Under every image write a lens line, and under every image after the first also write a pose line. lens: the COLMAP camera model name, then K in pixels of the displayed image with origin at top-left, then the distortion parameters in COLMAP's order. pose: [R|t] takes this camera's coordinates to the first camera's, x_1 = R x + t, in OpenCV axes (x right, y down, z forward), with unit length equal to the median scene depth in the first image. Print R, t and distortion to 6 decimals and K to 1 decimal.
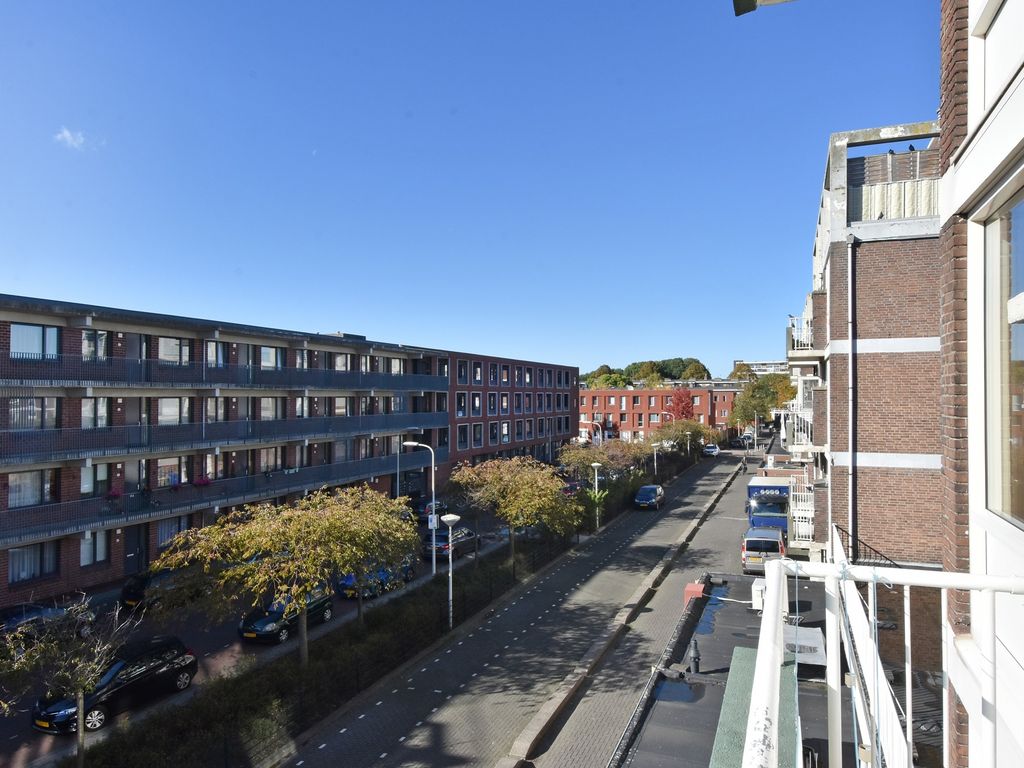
lens RADIAL K [[772.2, 0, 512.0], [0, 772.2, 384.0], [0, 0, 1]] dist [0.036457, -0.003015]
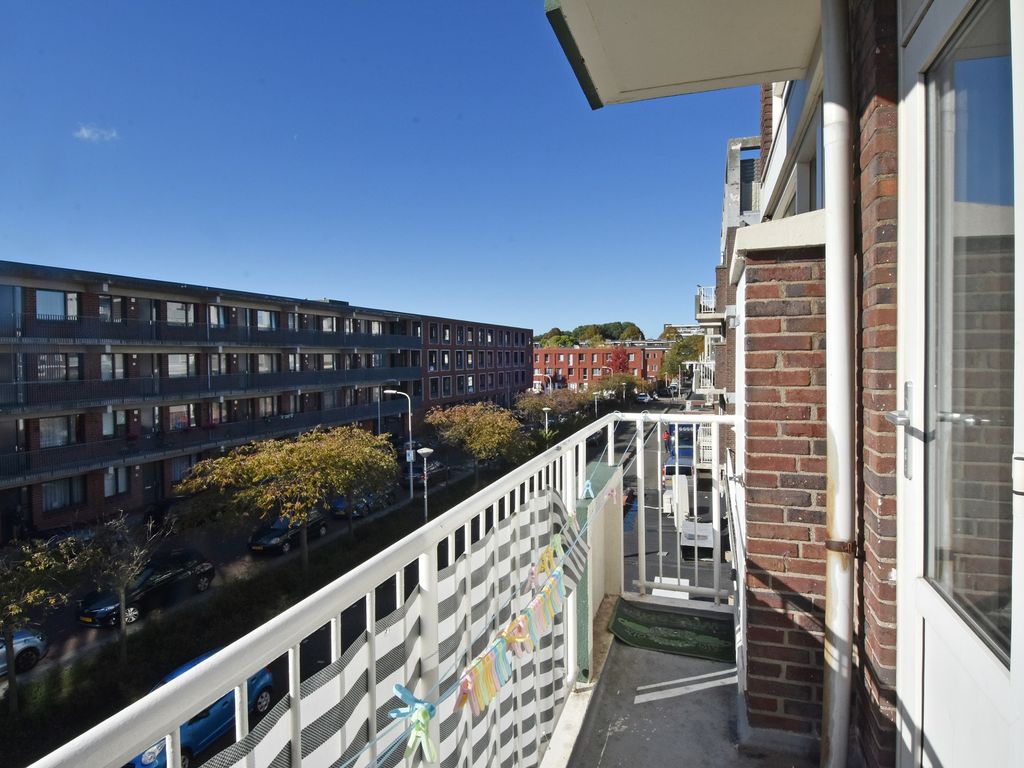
lens RADIAL K [[781.3, 0, 566.9], [0, 781.3, 383.1], [0, 0, 1]] dist [0.075551, -0.083832]
pose [[0.994286, -0.010612, 0.106224, 0.012203], [0.007316, 0.999481, 0.031378, 0.028071], [-0.106502, -0.030421, 0.993847, -0.239780]]
